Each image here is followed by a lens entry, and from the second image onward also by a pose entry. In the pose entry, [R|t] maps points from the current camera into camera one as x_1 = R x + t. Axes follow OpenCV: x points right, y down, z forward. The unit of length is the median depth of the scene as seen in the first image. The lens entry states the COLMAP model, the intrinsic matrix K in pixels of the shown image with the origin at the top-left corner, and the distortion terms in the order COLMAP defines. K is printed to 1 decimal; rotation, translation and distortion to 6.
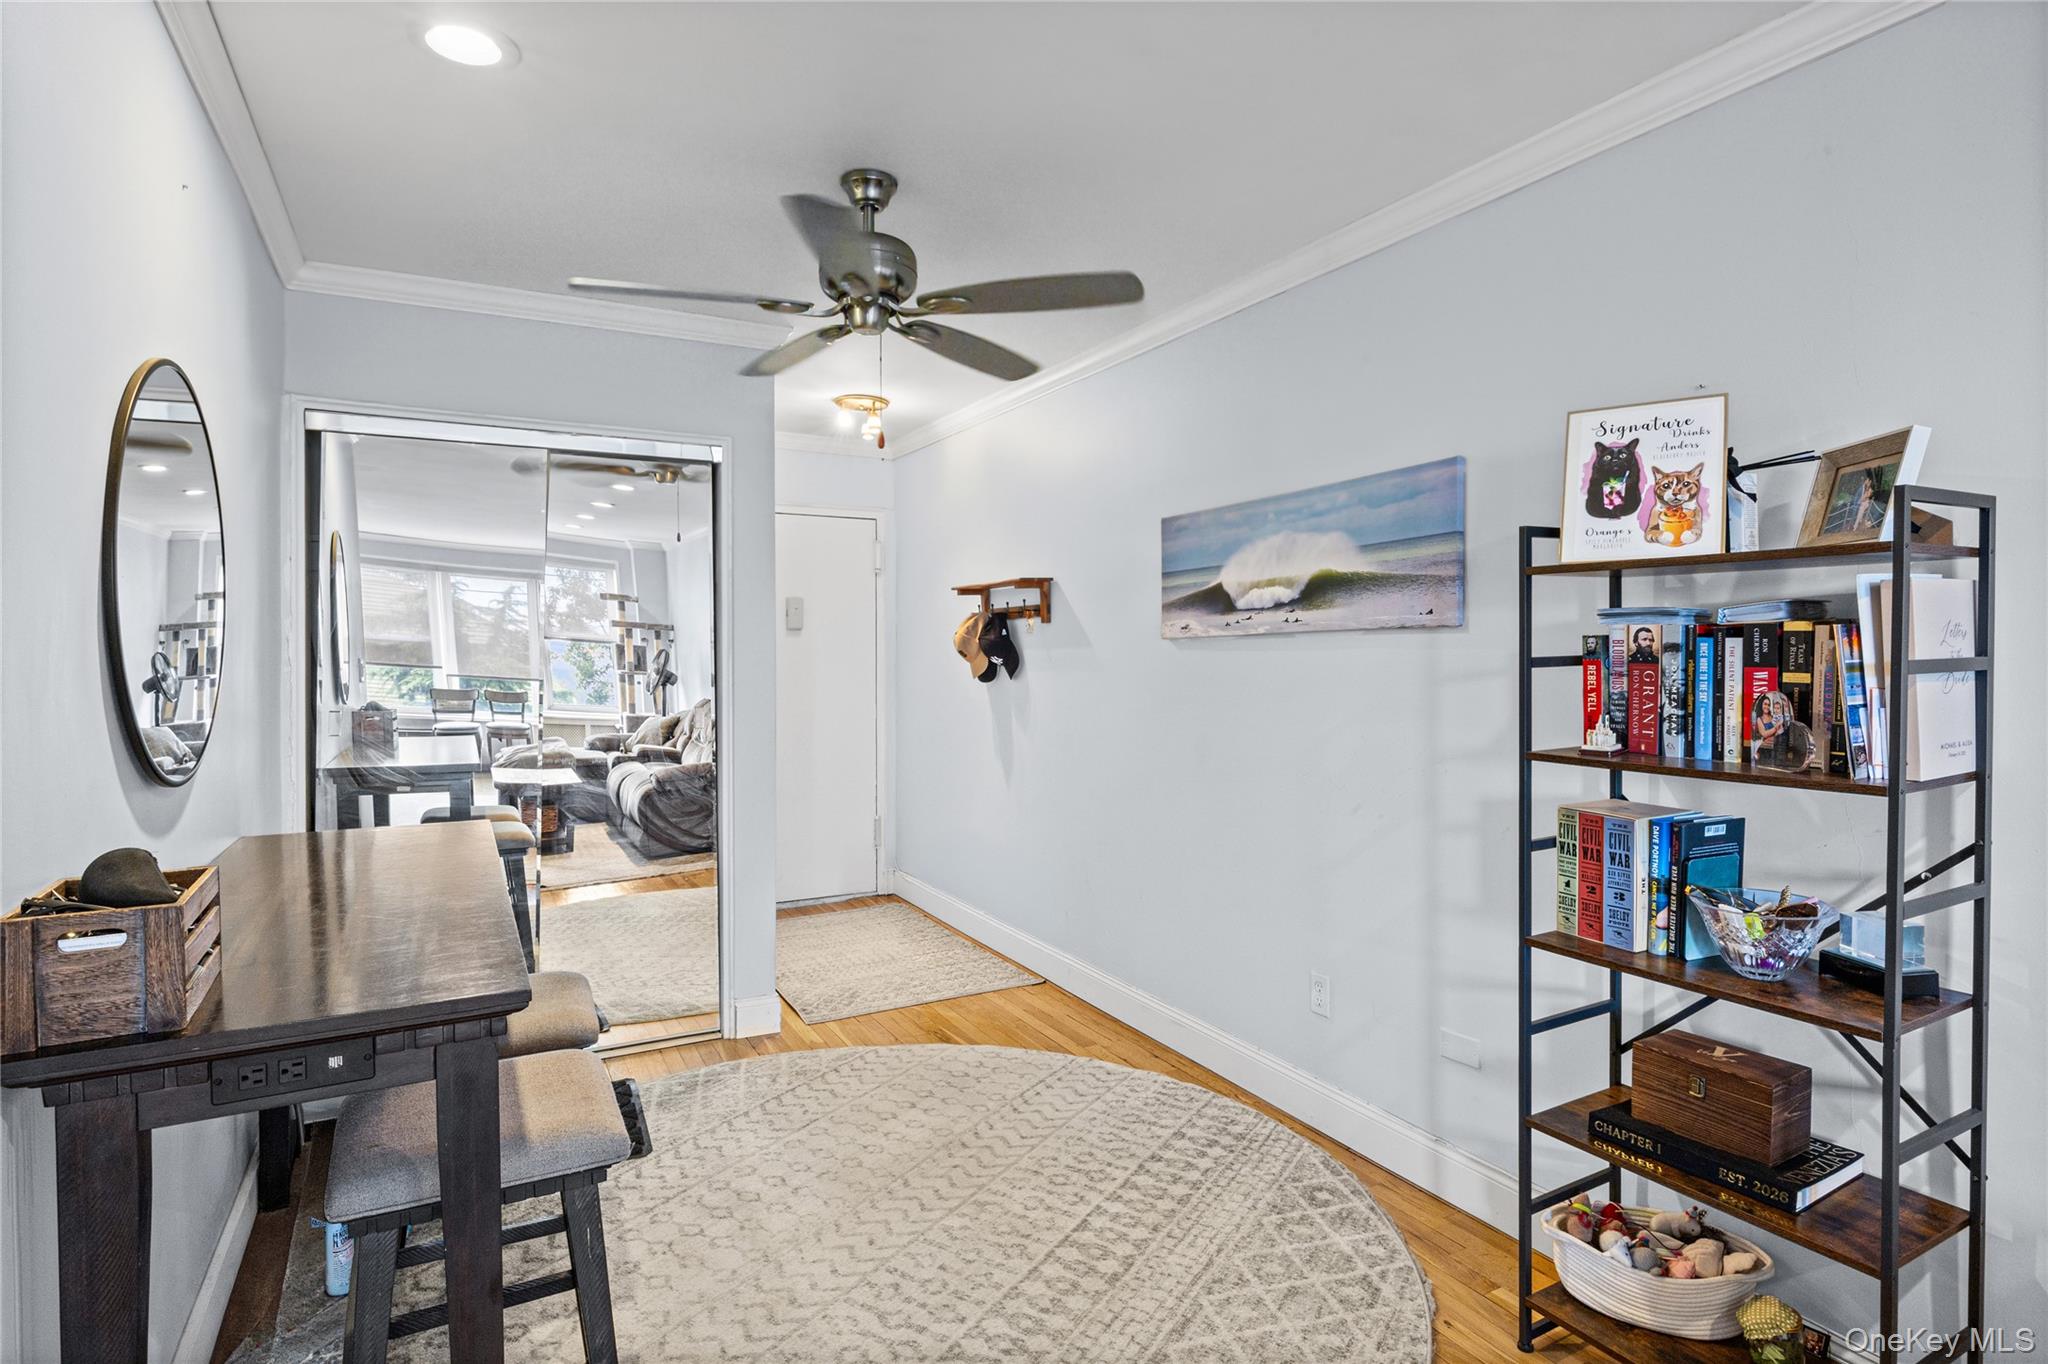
lens RADIAL K [[1054.0, 0, 1008.0], [0, 1054.0, 687.4], [0, 0, 1]] dist [-0.011766, 0.000704]
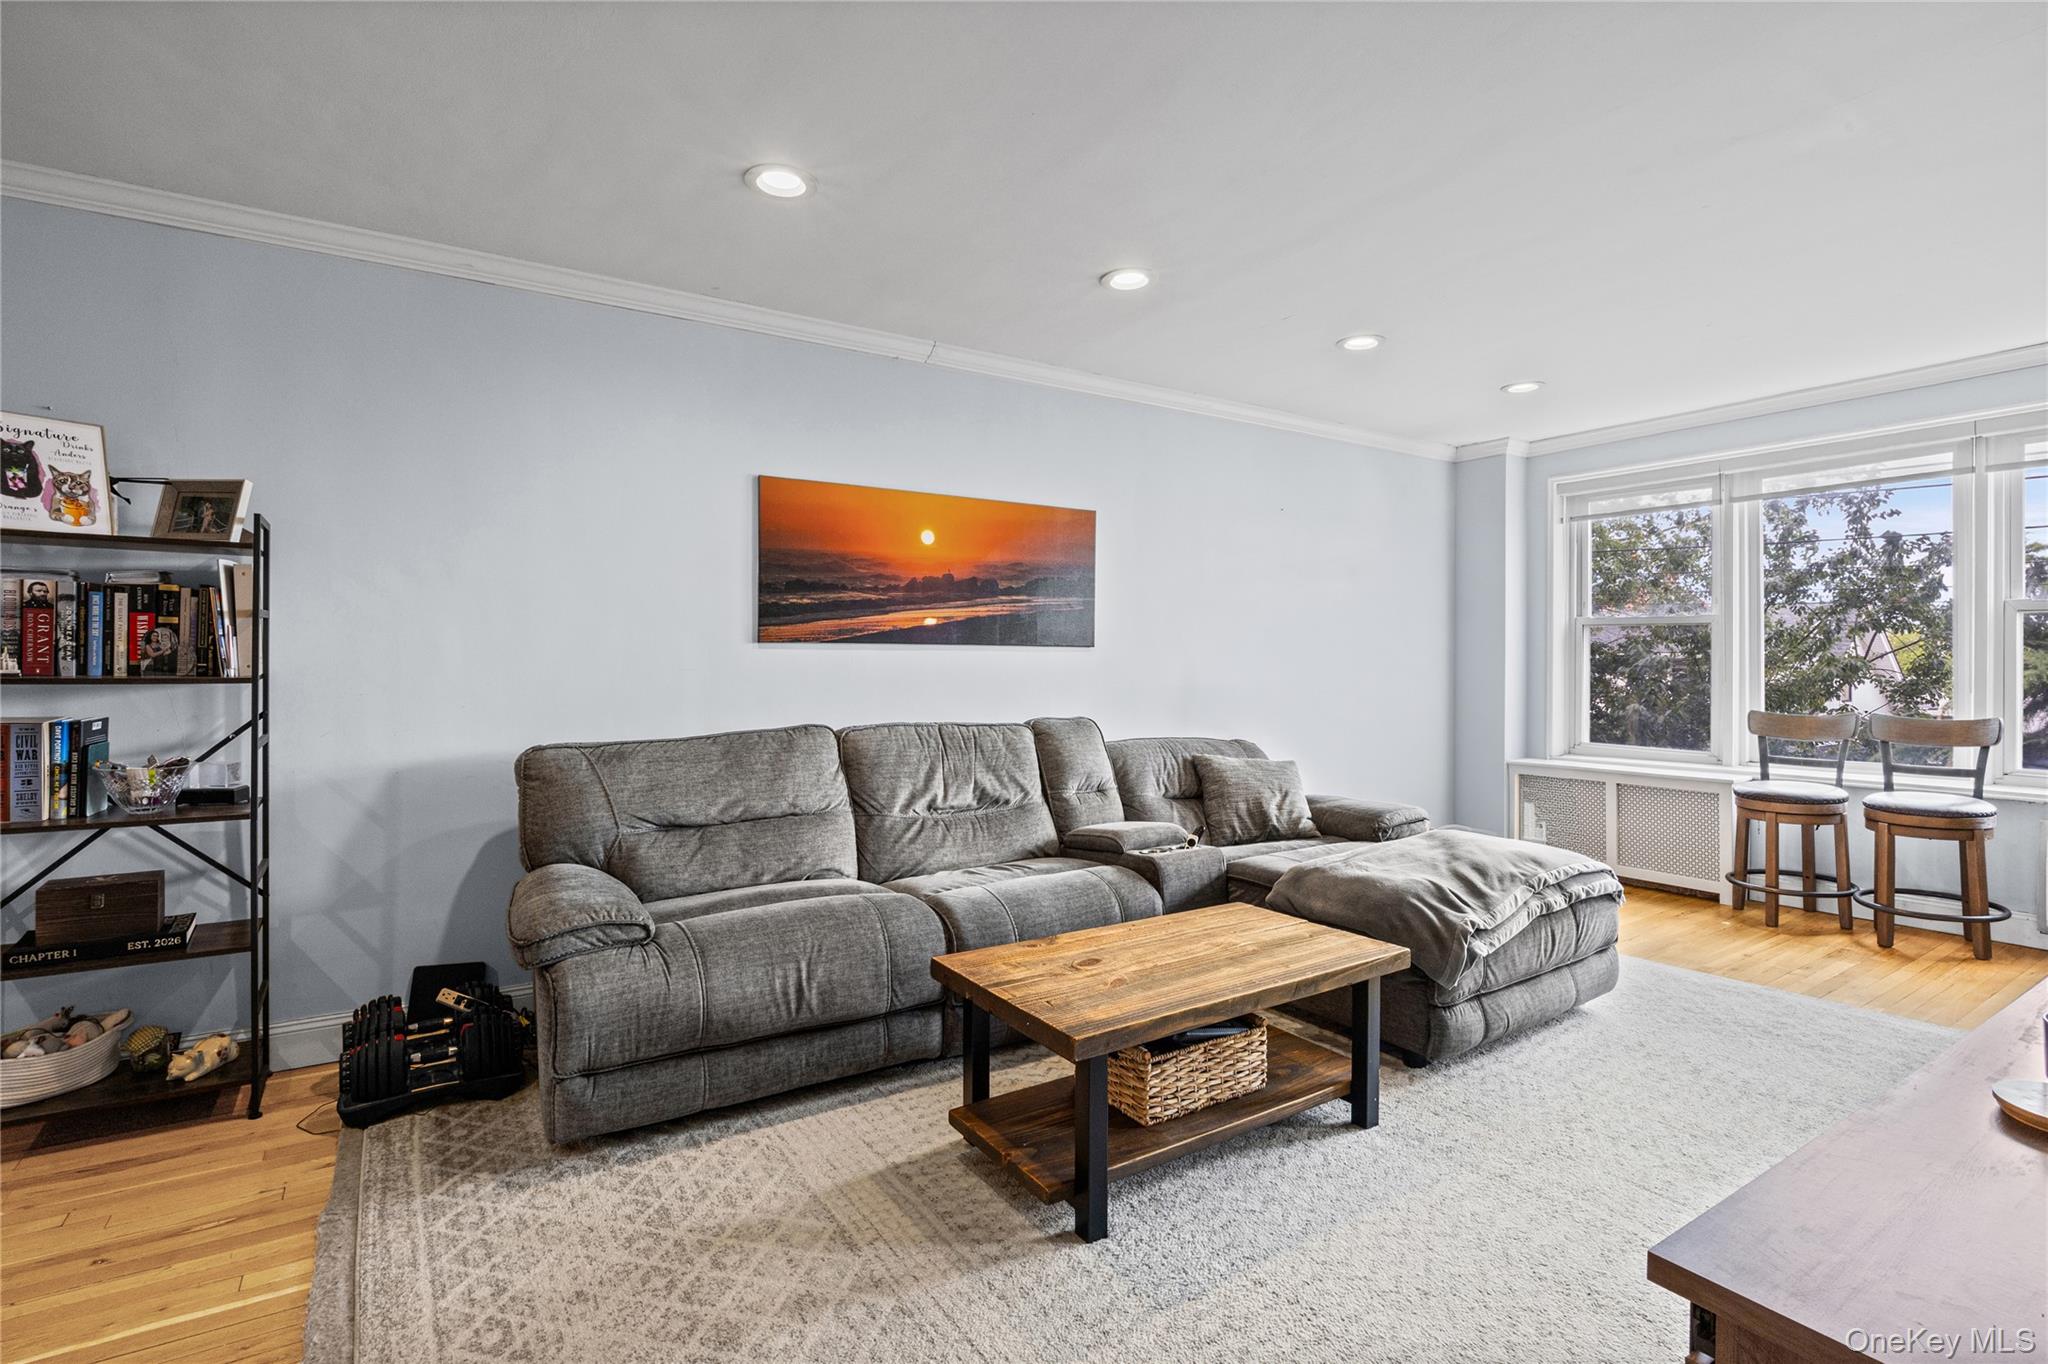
lens RADIAL K [[1024.2, 0, 996.5], [0, 1024.2, 640.3], [0, 0, 1]] dist [0.018475, 0.000720]
pose [[-0.085543, 0.003995, 0.996326, -0.773193], [0.018352, 0.999829, -0.002433, 0.040983], [-0.996165, 0.018077, -0.085602, -0.104948]]
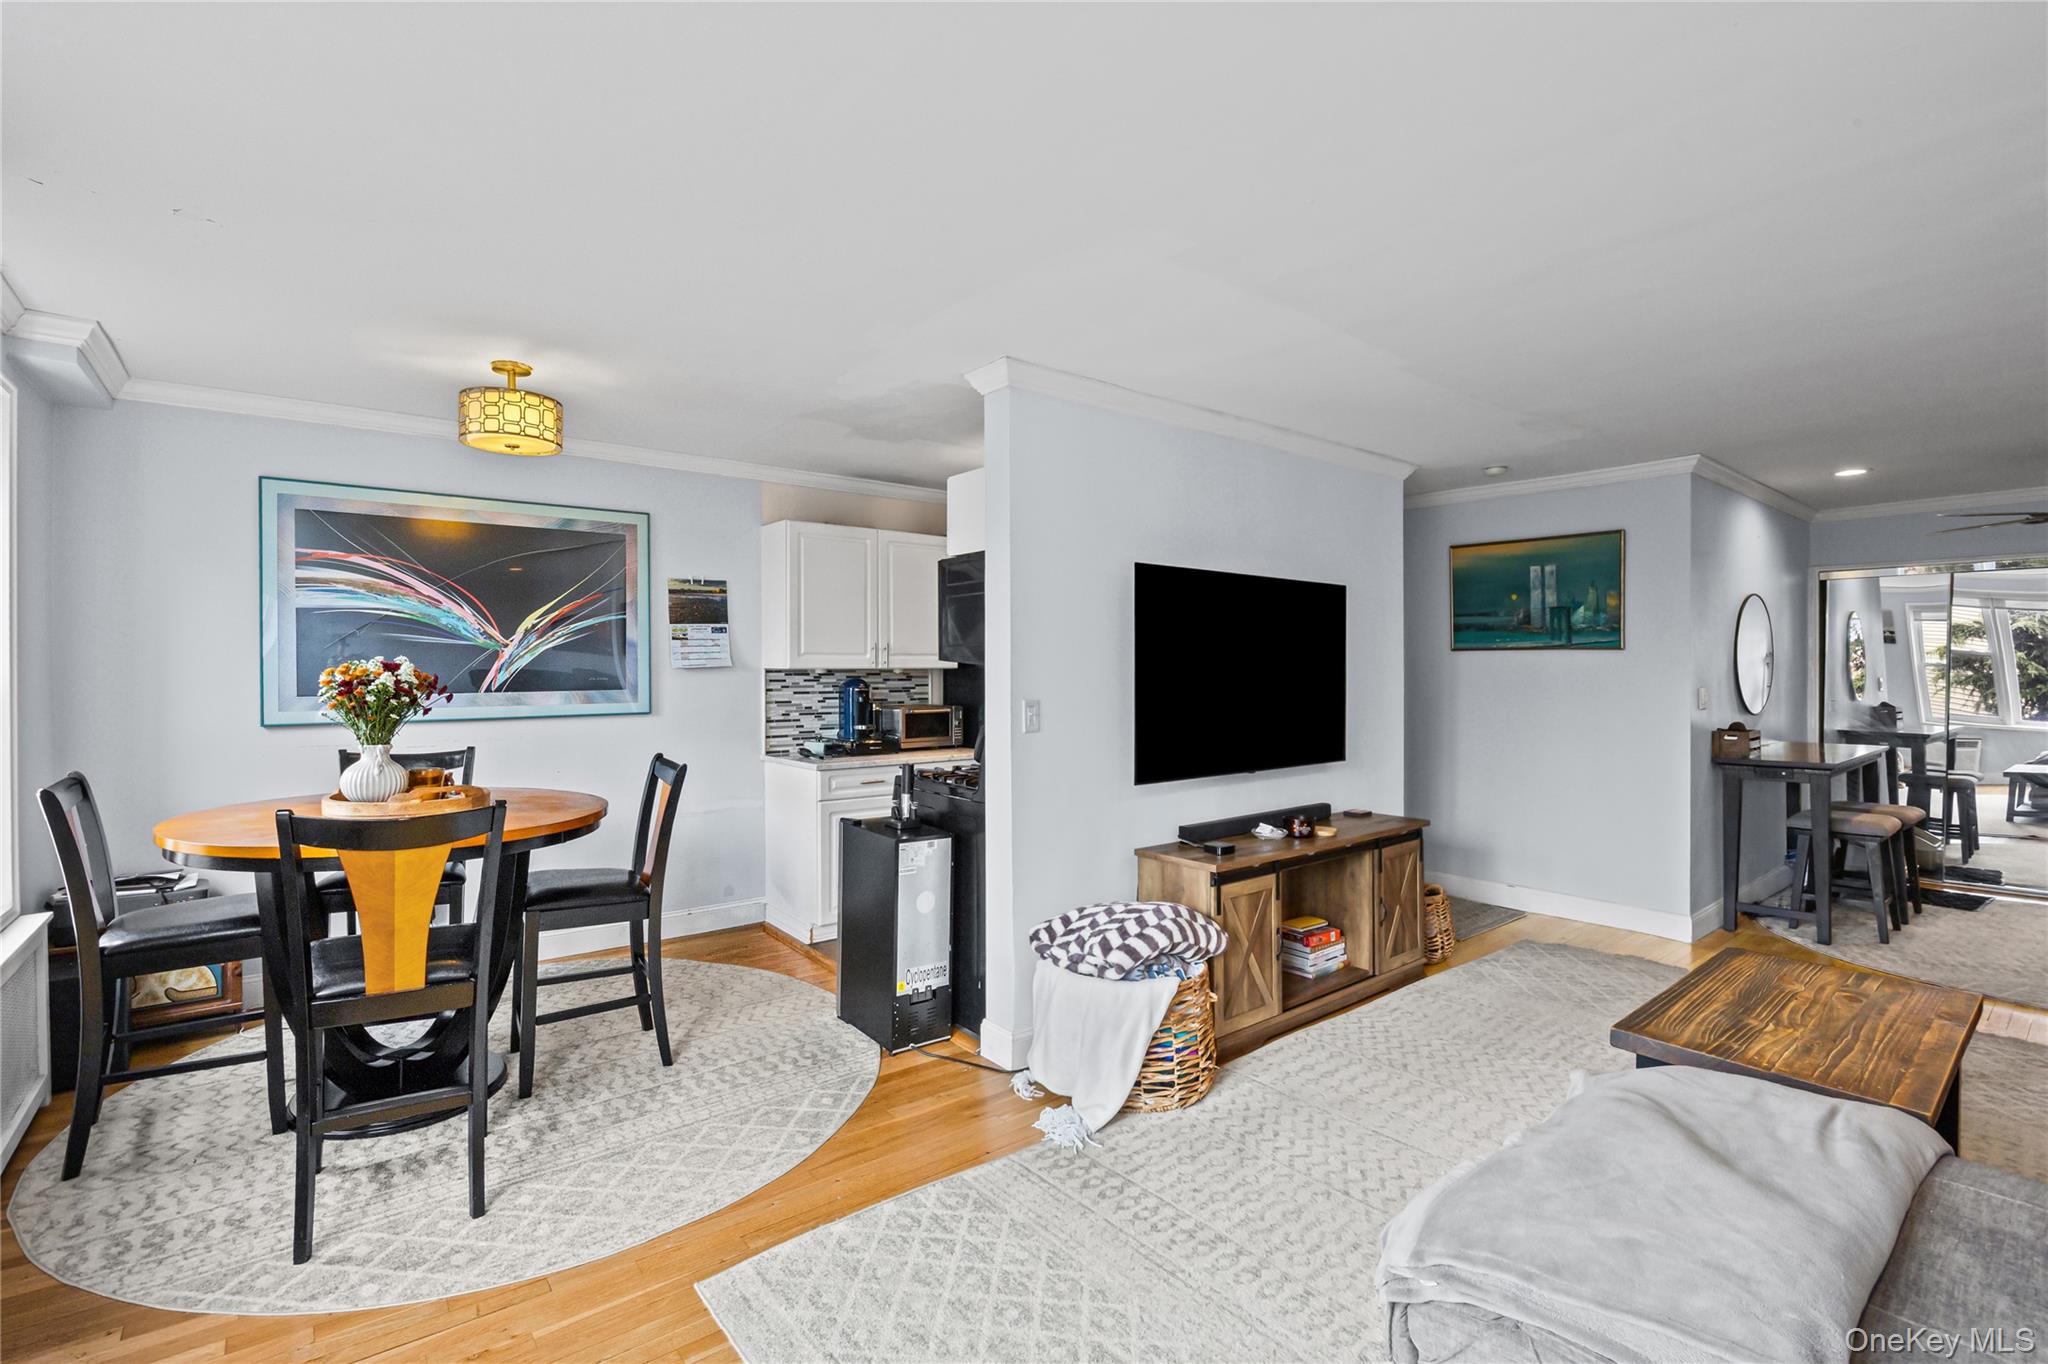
lens RADIAL K [[917.3, 0, 1024.5], [0, 917.3, 667.9], [0, 0, 1]] dist [-0.019003, 0.002620]
pose [[0.188639, -0.000597, -0.982046, 1.459563], [-0.029466, 0.999546, -0.006267, 0.022887], [0.981604, 0.030119, 0.188536, -1.673058]]
